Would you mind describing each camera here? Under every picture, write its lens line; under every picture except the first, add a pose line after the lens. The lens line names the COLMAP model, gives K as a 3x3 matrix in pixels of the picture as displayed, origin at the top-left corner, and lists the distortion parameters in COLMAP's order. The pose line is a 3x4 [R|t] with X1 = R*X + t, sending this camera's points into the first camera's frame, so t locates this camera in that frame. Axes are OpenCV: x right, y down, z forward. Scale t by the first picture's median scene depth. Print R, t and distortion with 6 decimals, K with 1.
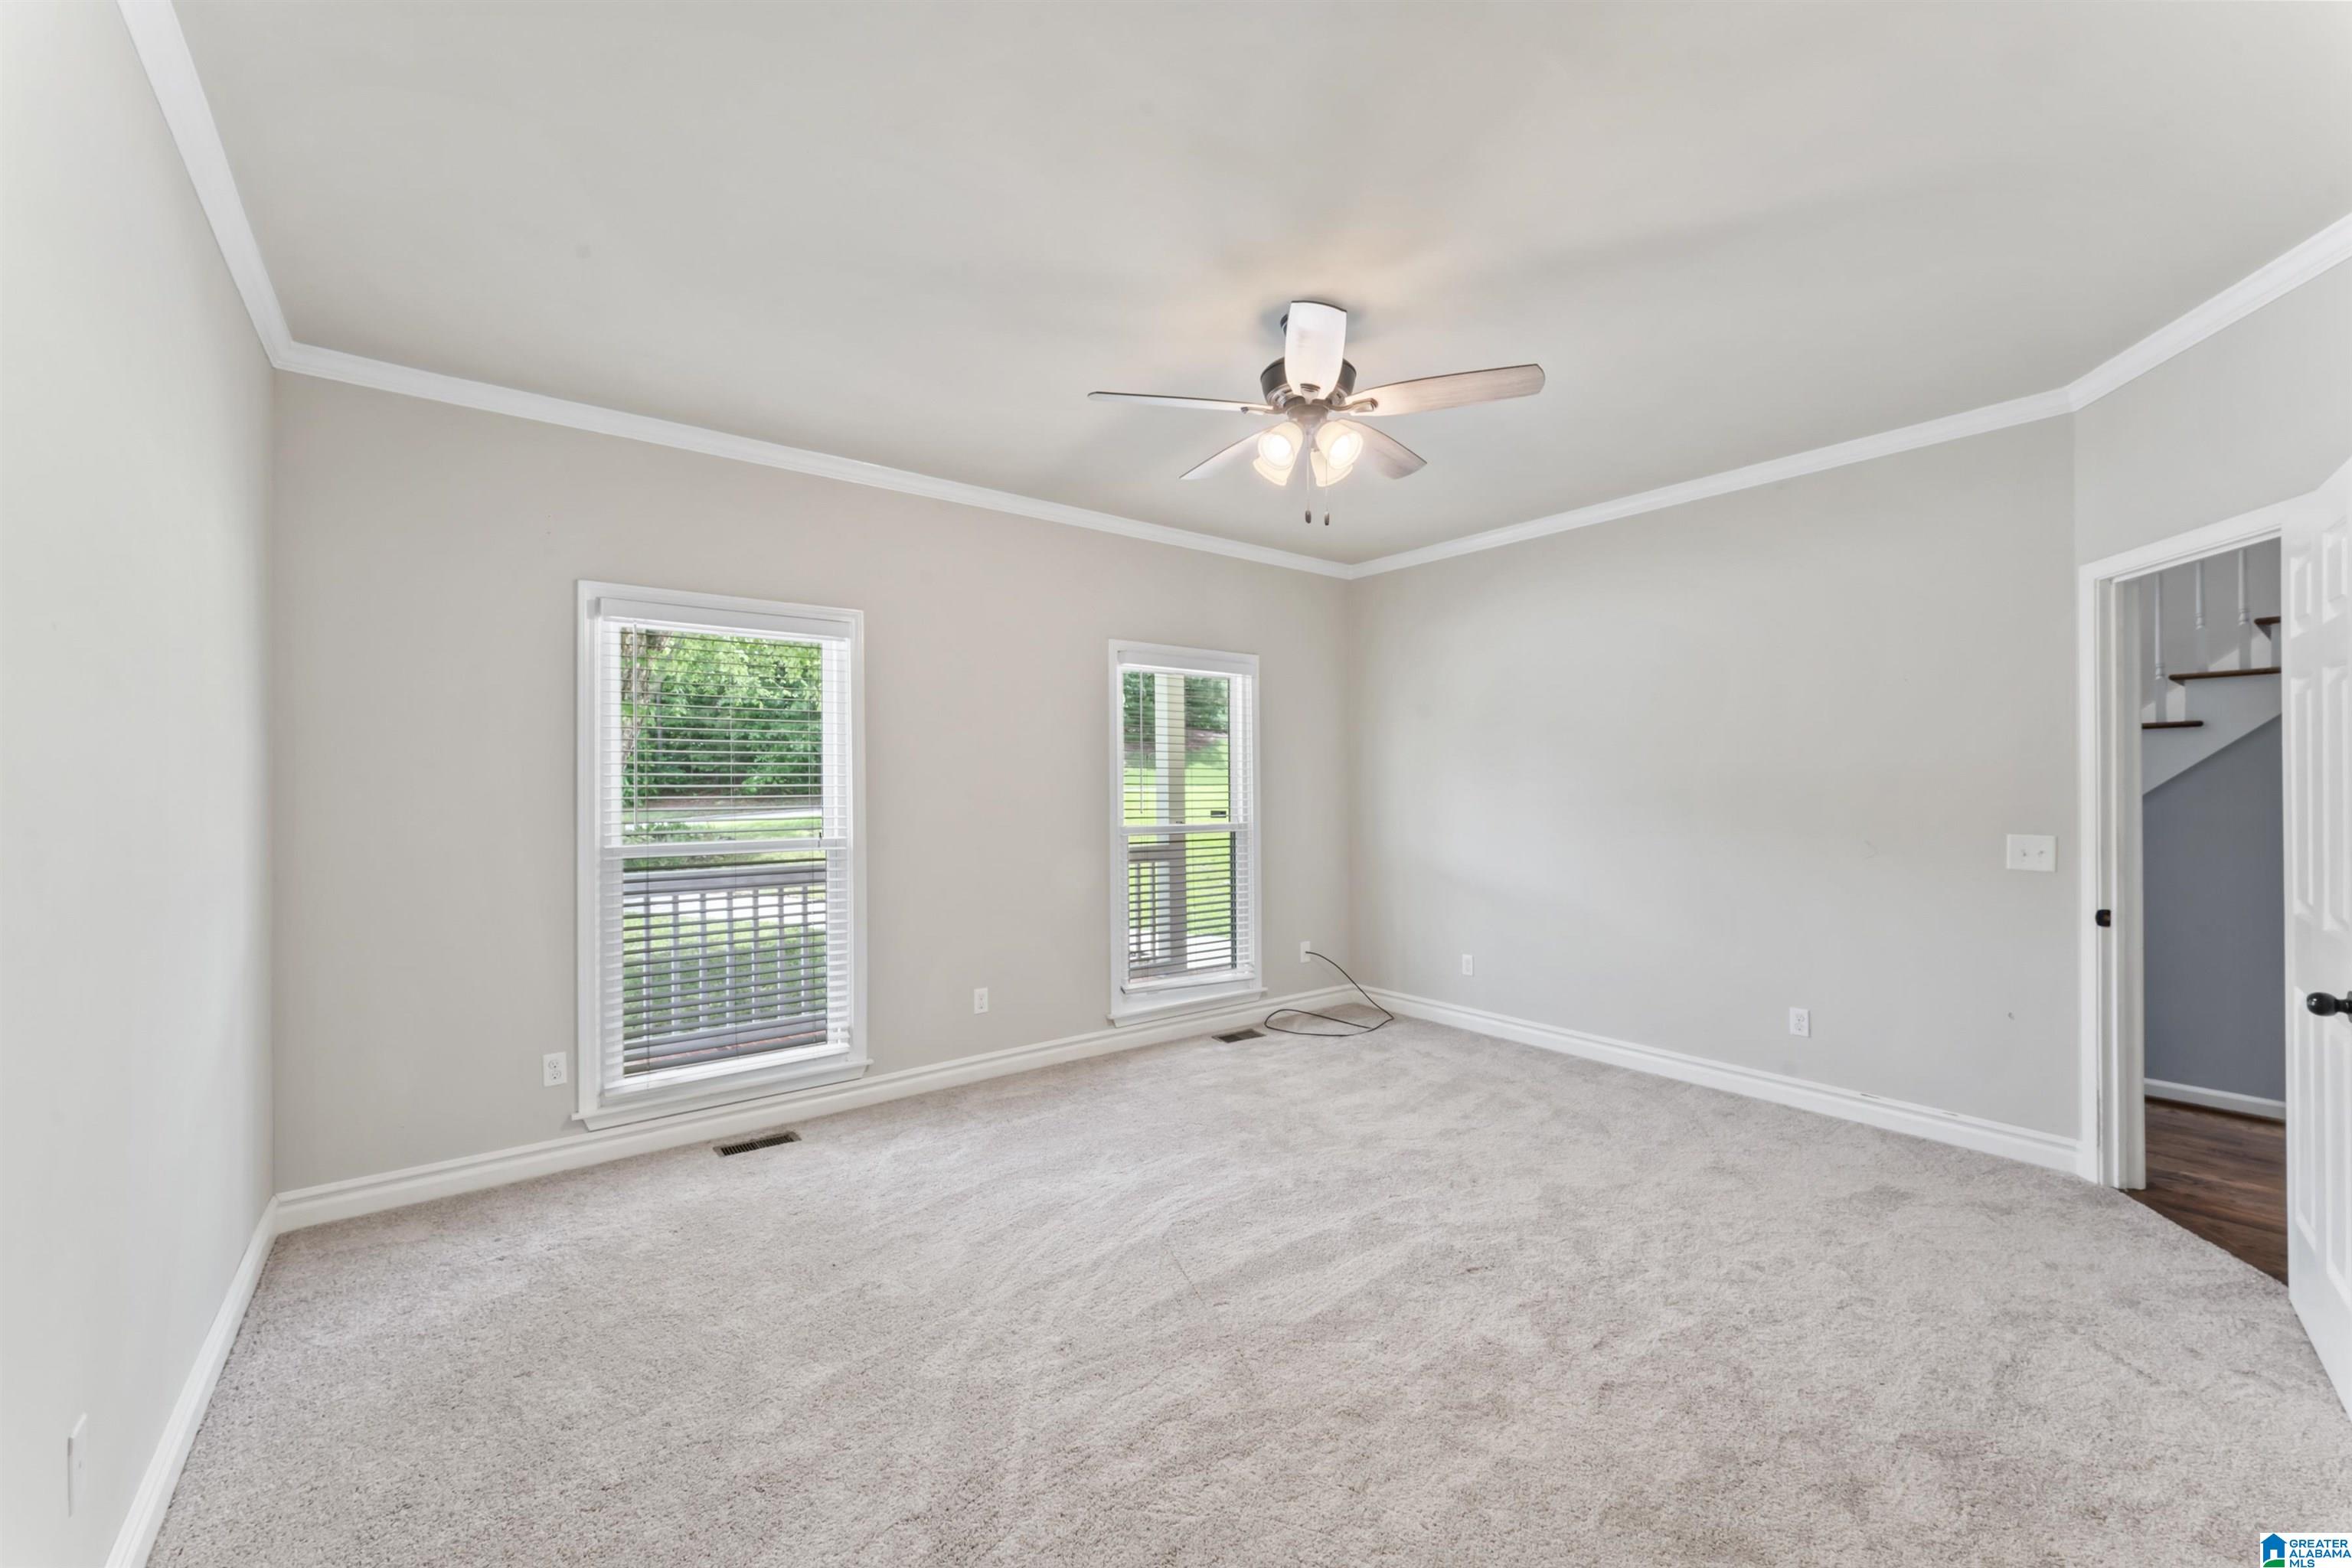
lens RADIAL K [[939.2, 0, 1159.8], [0, 939.2, 785.9], [0, 0, 1]] dist [-0.004545, -0.000319]
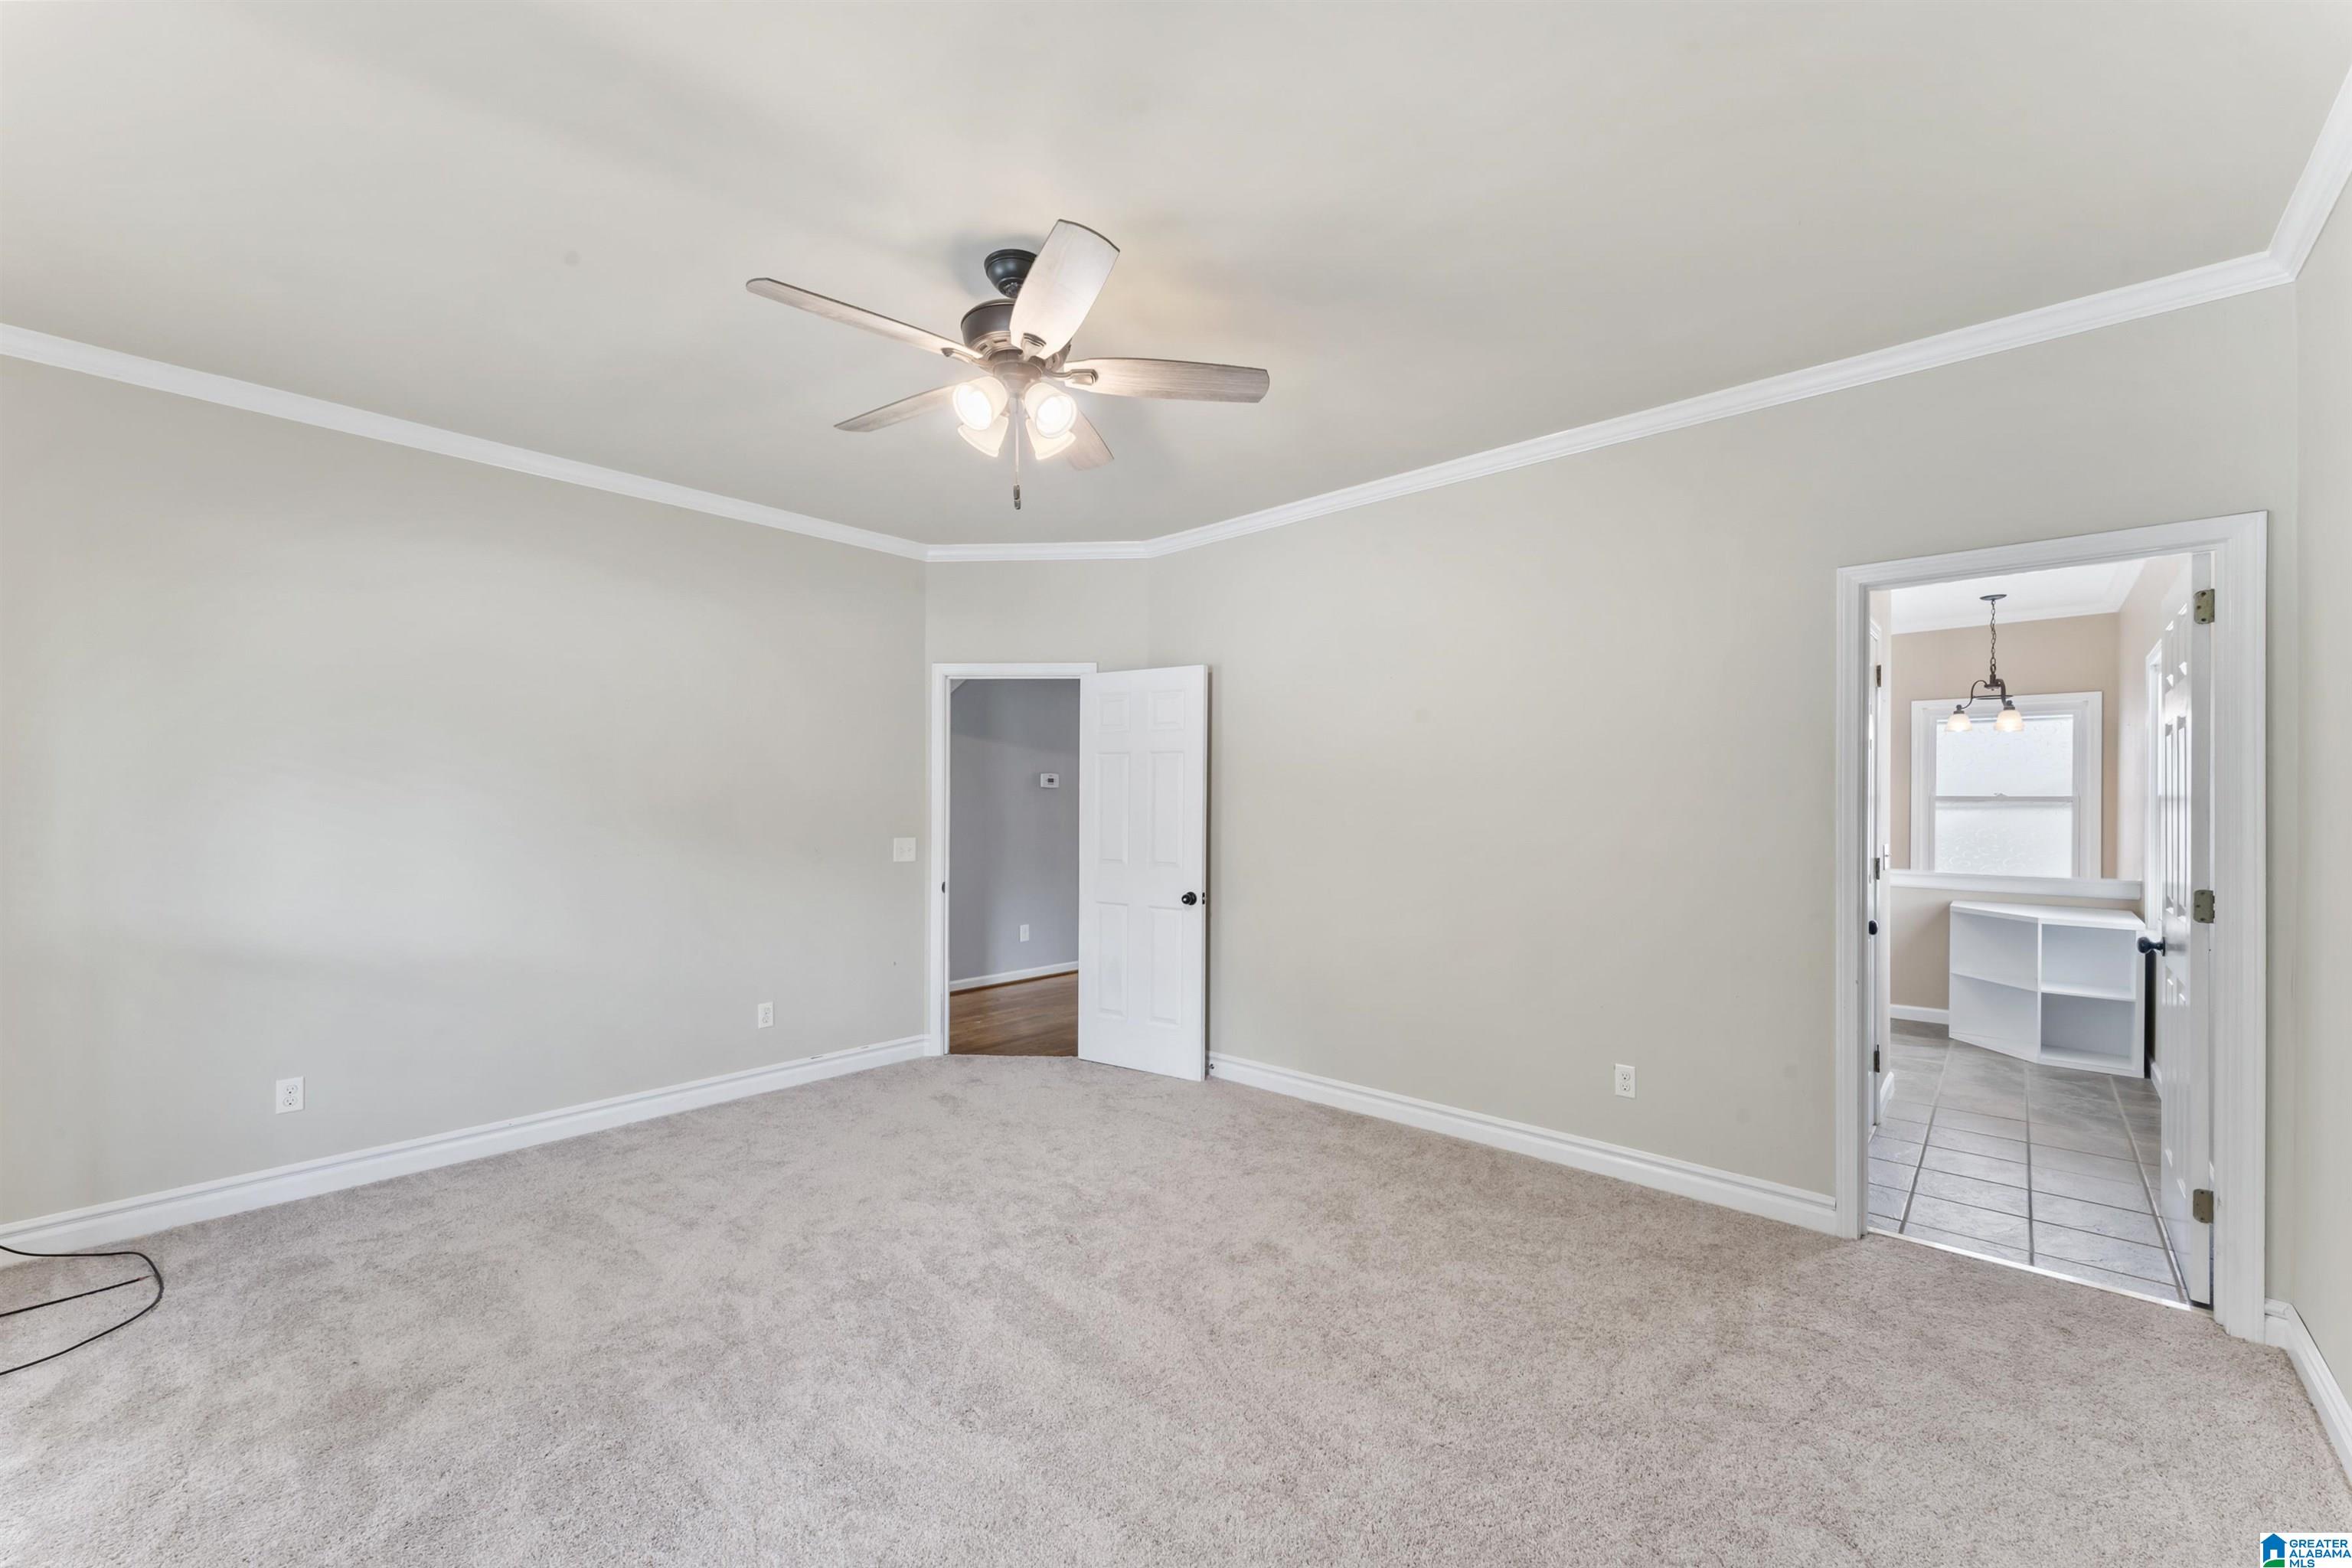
lens RADIAL K [[939.2, 0, 1195.0], [0, 939.2, 797.1], [0, 0, 1]] dist [-0.004545, -0.000319]
pose [[-0.190135, 0.005943, 0.981740, -0.565502], [0.002540, 0.999981, -0.005562, -0.001731], [-0.981755, 0.001436, -0.190146, 0.773302]]
